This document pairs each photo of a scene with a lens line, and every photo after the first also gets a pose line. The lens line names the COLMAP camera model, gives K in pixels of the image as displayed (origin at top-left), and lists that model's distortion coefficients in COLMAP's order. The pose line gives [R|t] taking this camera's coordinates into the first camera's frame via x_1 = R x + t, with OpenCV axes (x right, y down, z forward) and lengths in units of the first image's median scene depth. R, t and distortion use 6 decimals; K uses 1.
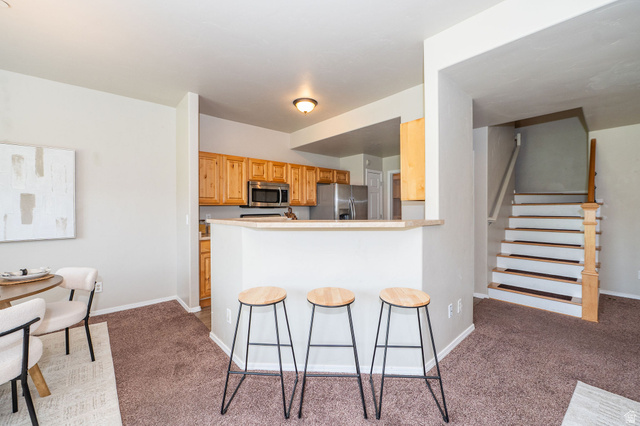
lens RADIAL K [[259.4, 0, 325.8], [0, 259.4, 209.9], [0, 0, 1]] dist [-0.003154, -0.001373]
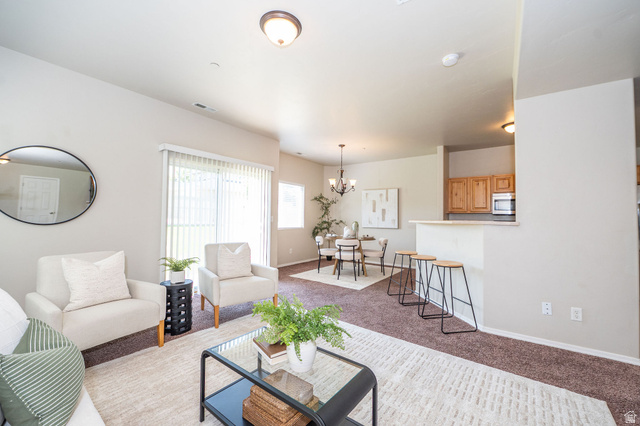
lens RADIAL K [[259.4, 0, 323.0], [0, 259.4, 215.9], [0, 0, 1]] dist [-0.003154, -0.001373]
pose [[0.229869, 0.000280, -0.973221, 1.026823], [-0.019167, 0.999807, -0.004240, 0.022409], [0.973033, 0.019628, 0.229830, -0.119288]]
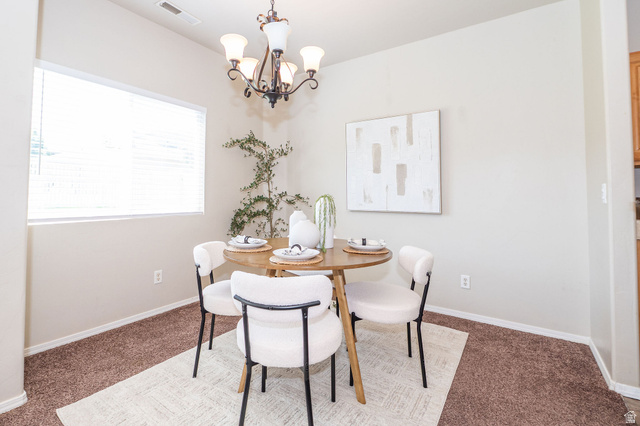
lens RADIAL K [[303.9, 0, 304.3], [0, 303.9, 180.9], [0, 0, 1]] dist [-0.006405, -0.000568]
pose [[0.224937, -0.039188, -0.973585, -0.113753], [-0.010270, 0.999040, -0.042586, 0.049087], [0.974319, 0.019578, 0.224319, 0.354718]]
